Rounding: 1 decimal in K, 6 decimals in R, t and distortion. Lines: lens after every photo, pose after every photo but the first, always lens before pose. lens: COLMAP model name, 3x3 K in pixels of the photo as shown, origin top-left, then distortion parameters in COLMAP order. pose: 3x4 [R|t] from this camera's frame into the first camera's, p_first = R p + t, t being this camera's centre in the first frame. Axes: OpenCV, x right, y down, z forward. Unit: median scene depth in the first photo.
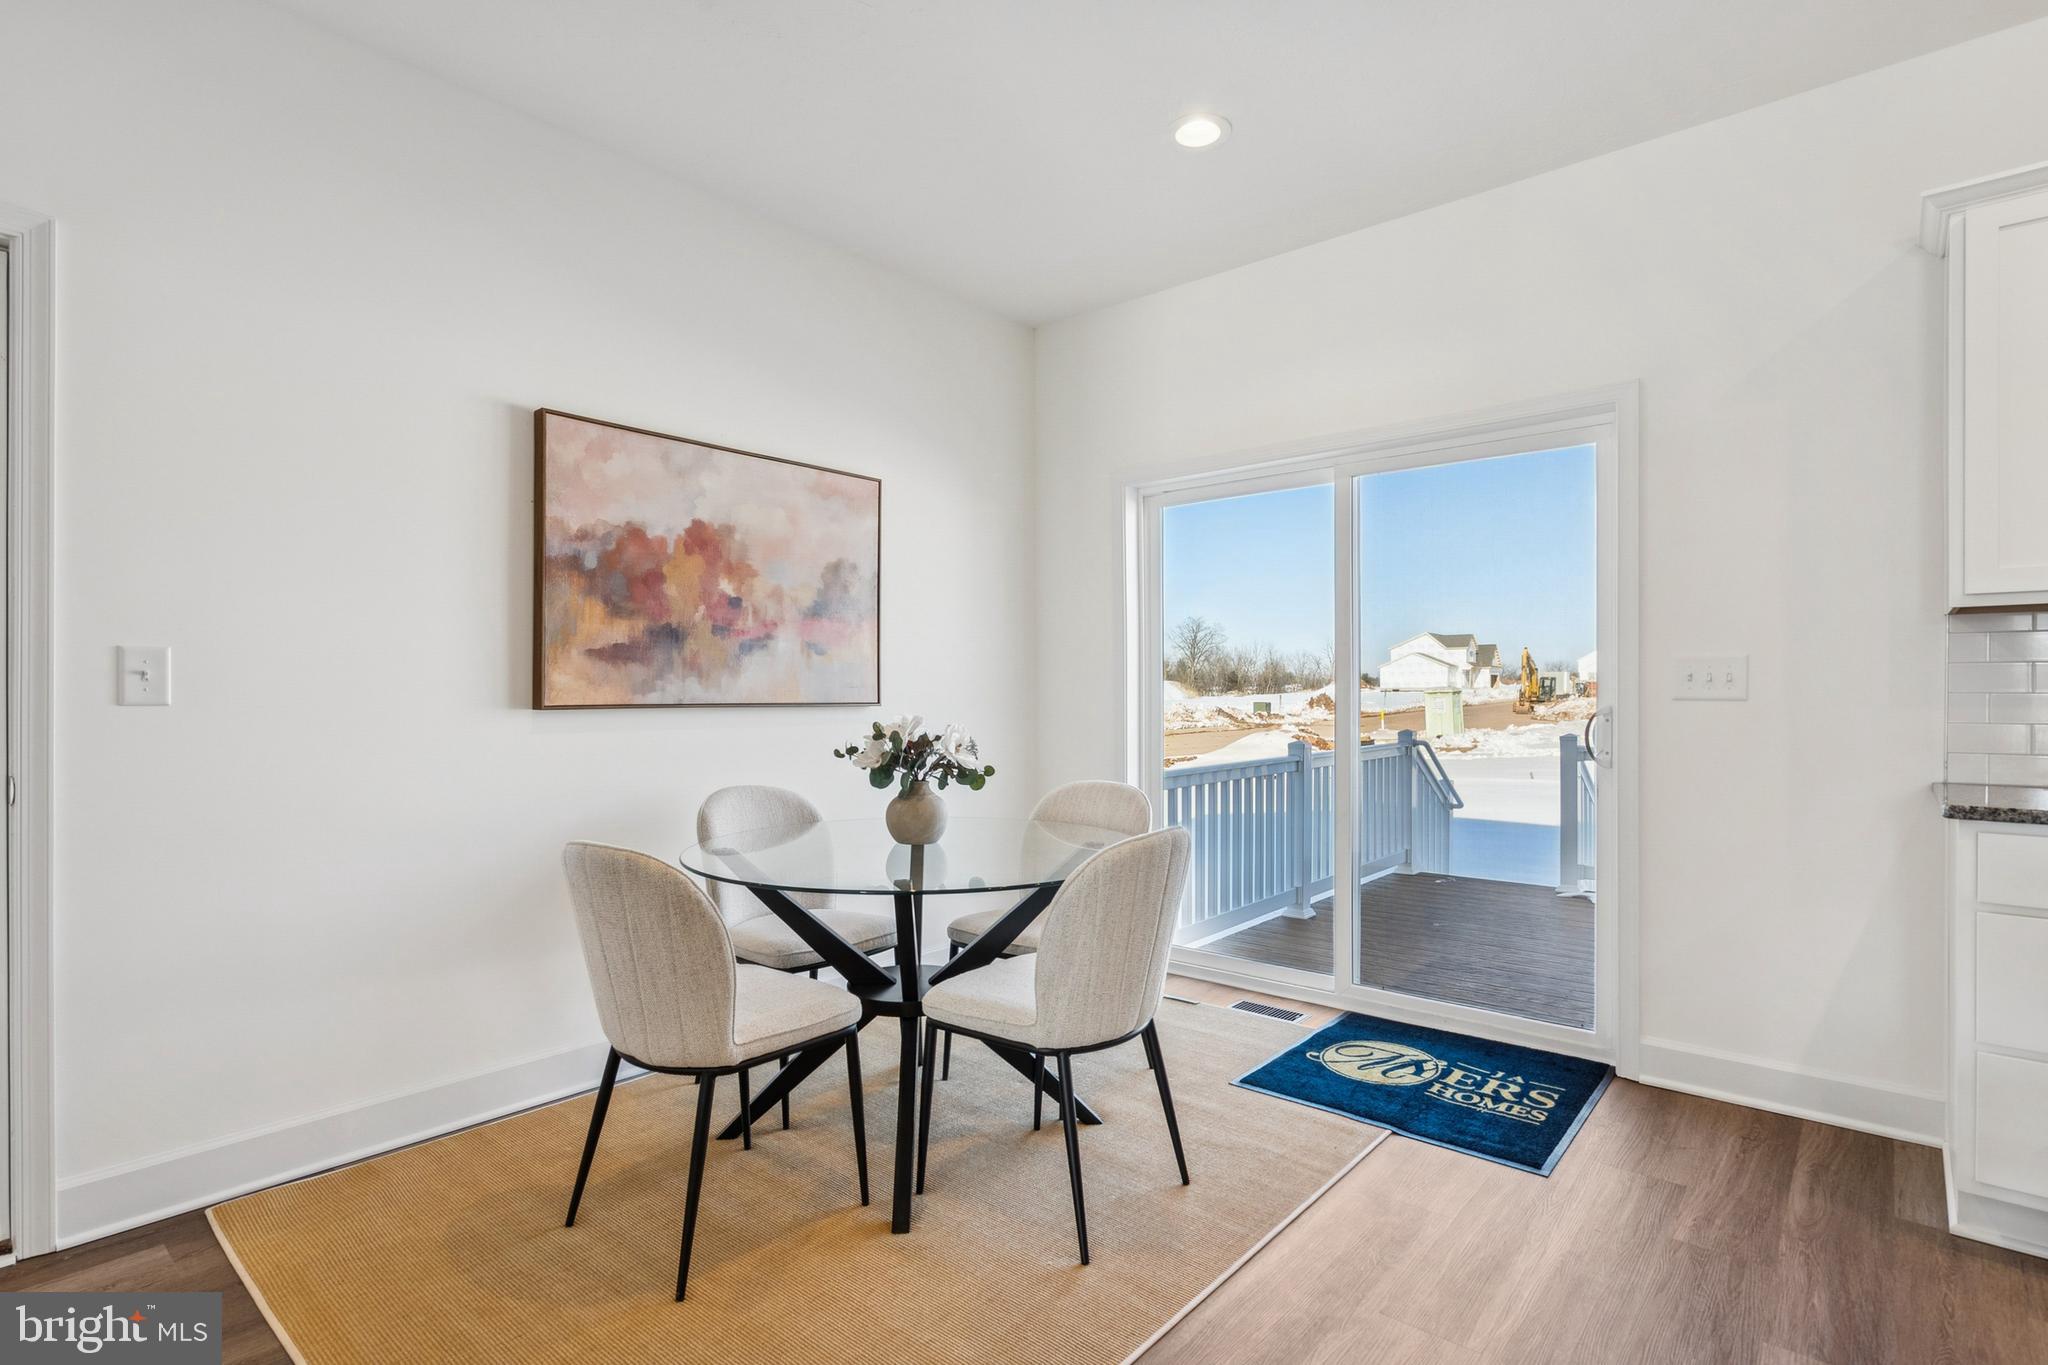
lens RADIAL K [[1000.1, 0, 1022.5], [0, 1000.1, 695.8], [0, 0, 1]] dist [-0.001381, 0.000520]
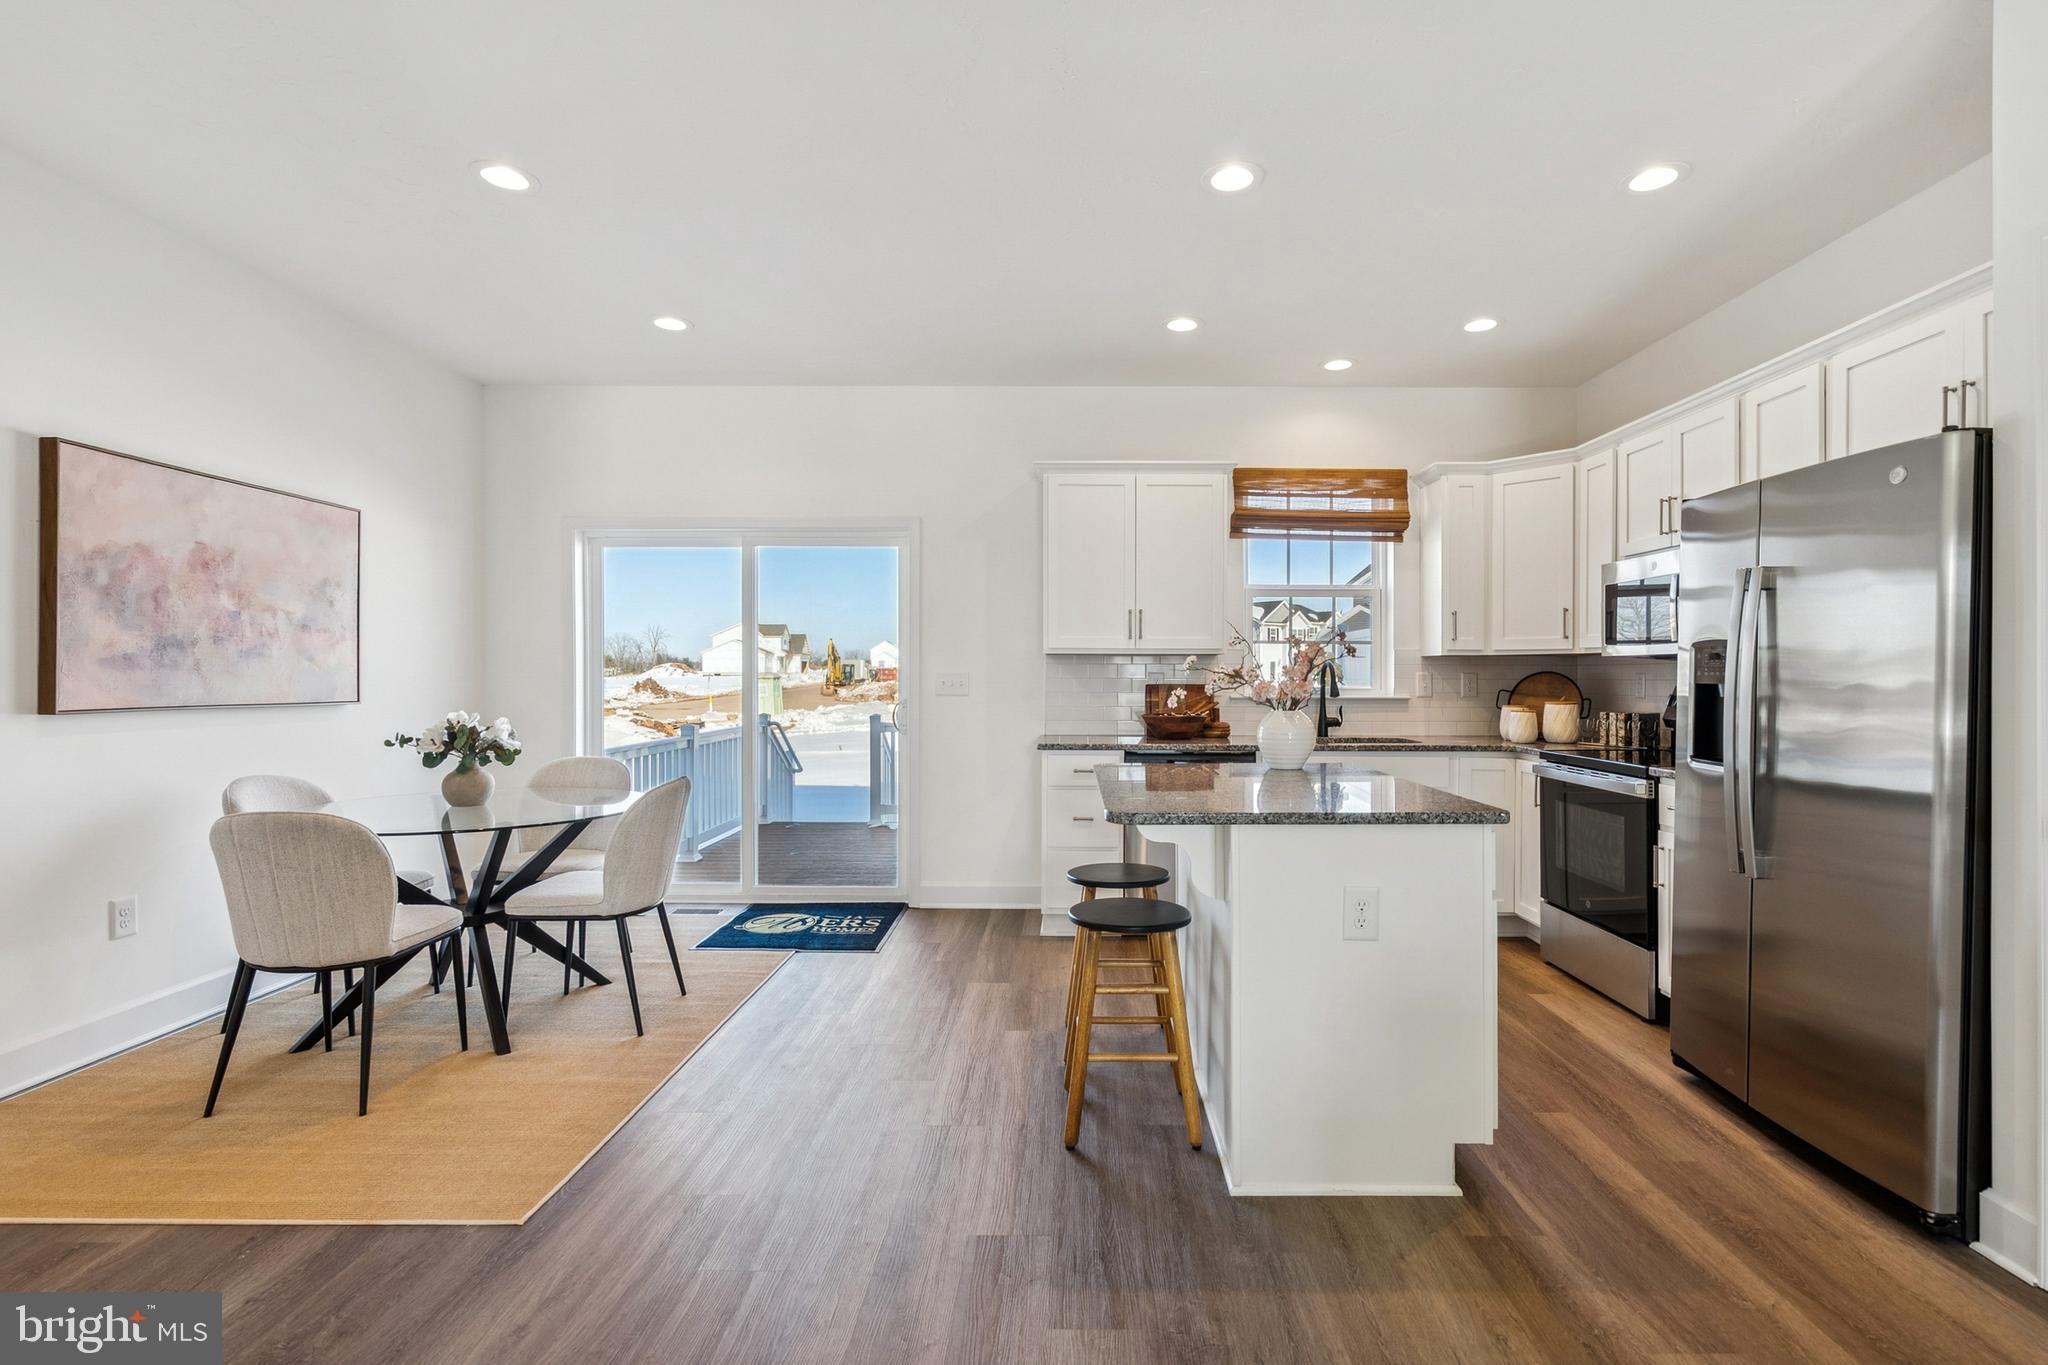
lens RADIAL K [[944.0, 0, 1060.5], [0, 944.0, 691.4], [0, 0, 1]] dist [0.000810, 0.000427]
pose [[0.761422, -0.005780, 0.648231, -0.299353], [-0.002119, 0.999933, 0.011405, -0.024039], [-0.648253, -0.010058, 0.761358, -0.469747]]
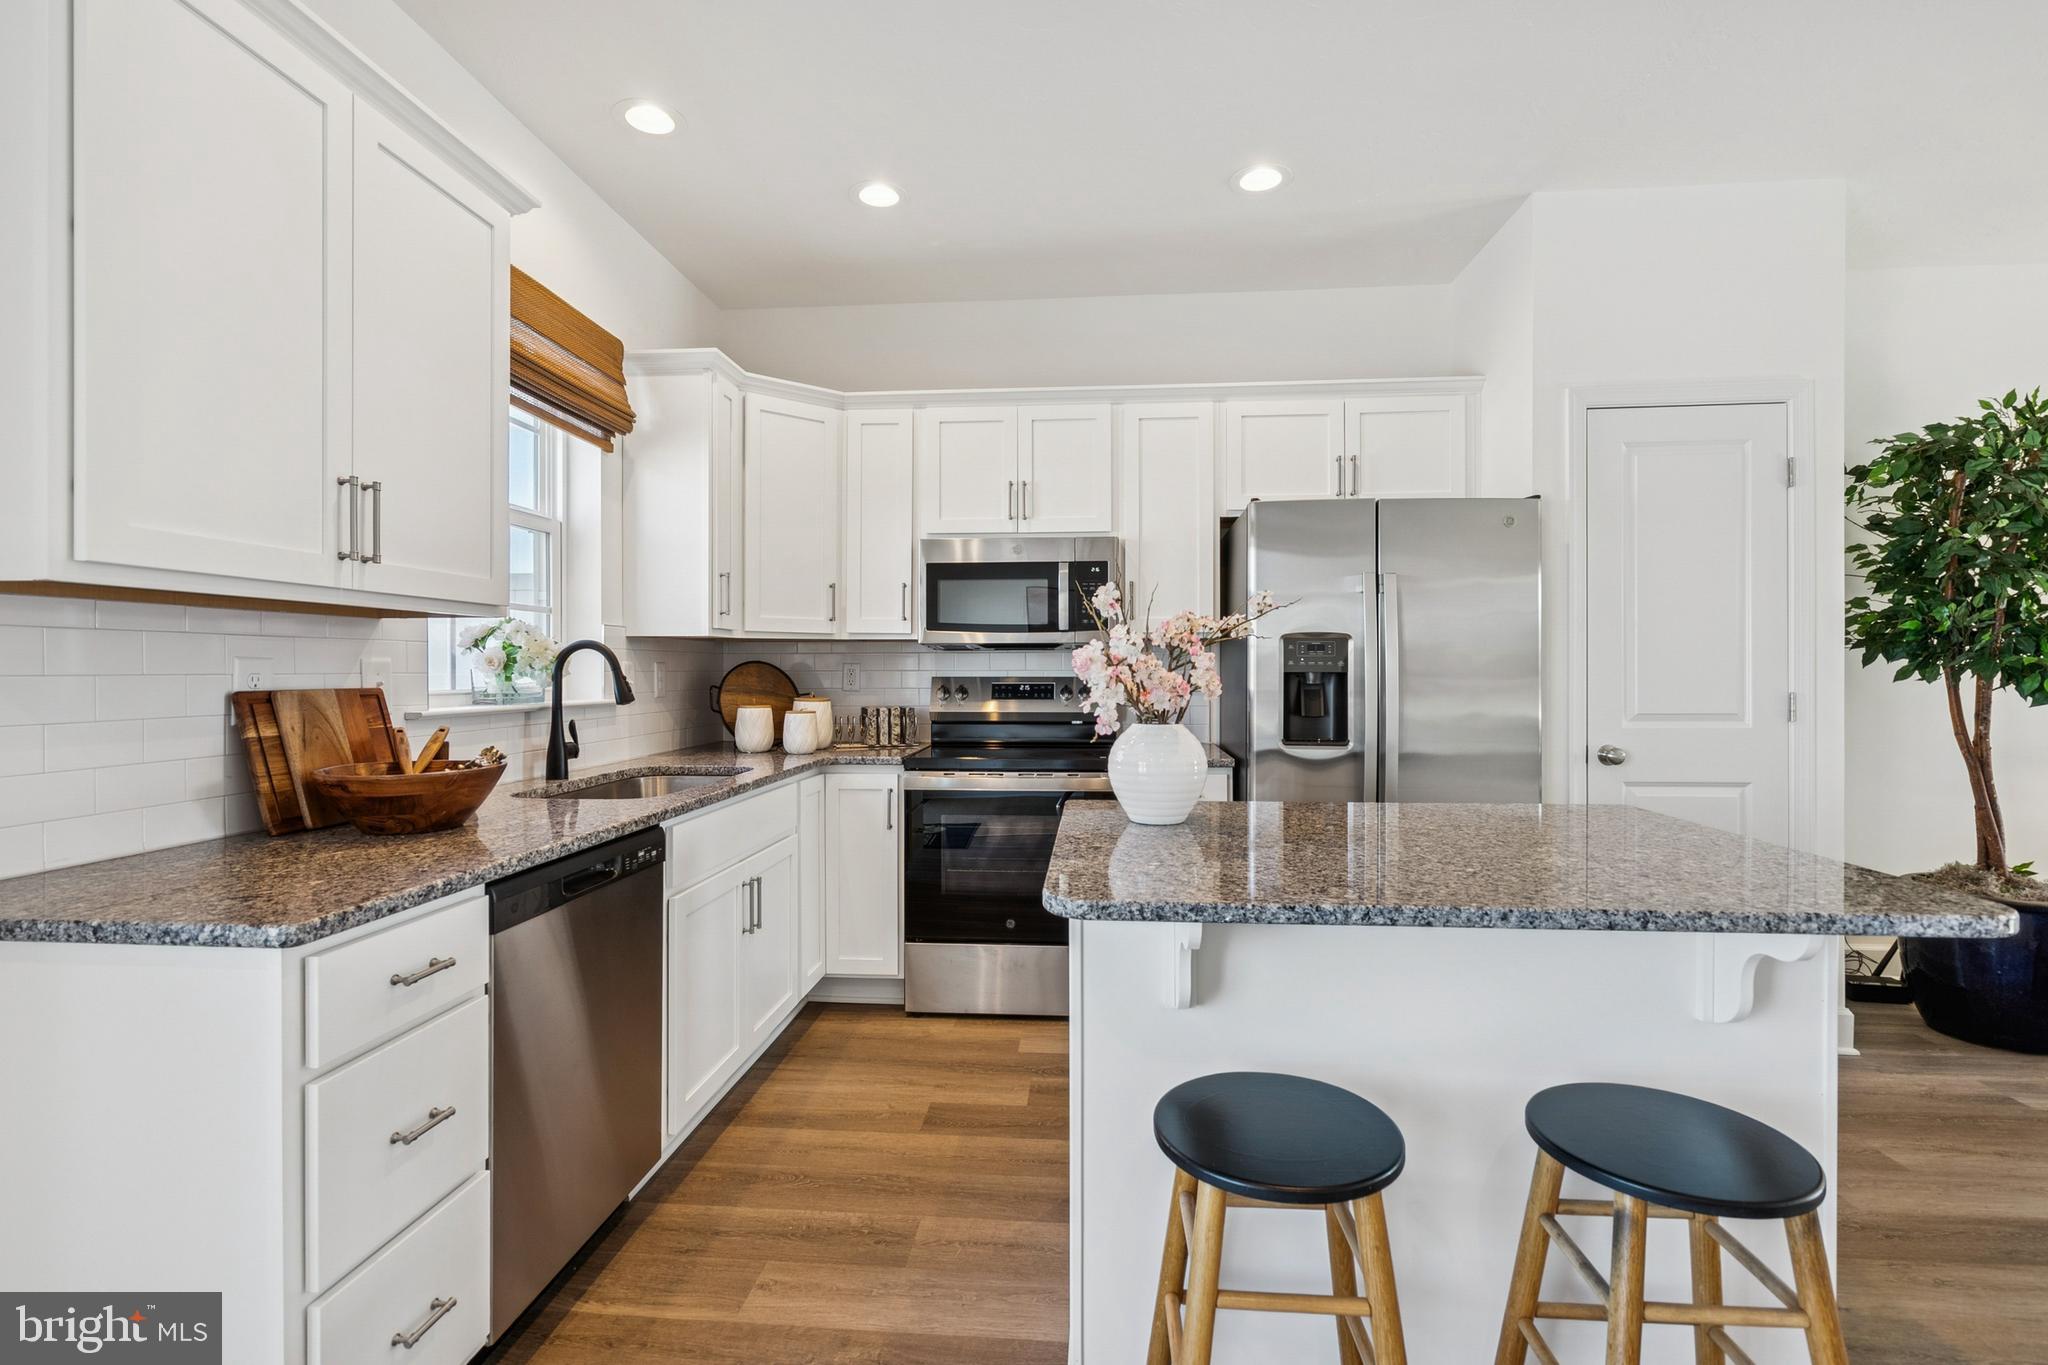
lens RADIAL K [[944.0, 0, 1022.9], [0, 944.0, 671.6], [0, 0, 1]] dist [0.000810, 0.000427]
pose [[-0.585773, 0.001195, 0.810474, 0.148428], [0.006860, 0.999970, 0.003484, -0.028402], [-0.810446, 0.007601, -0.585764, 0.687765]]
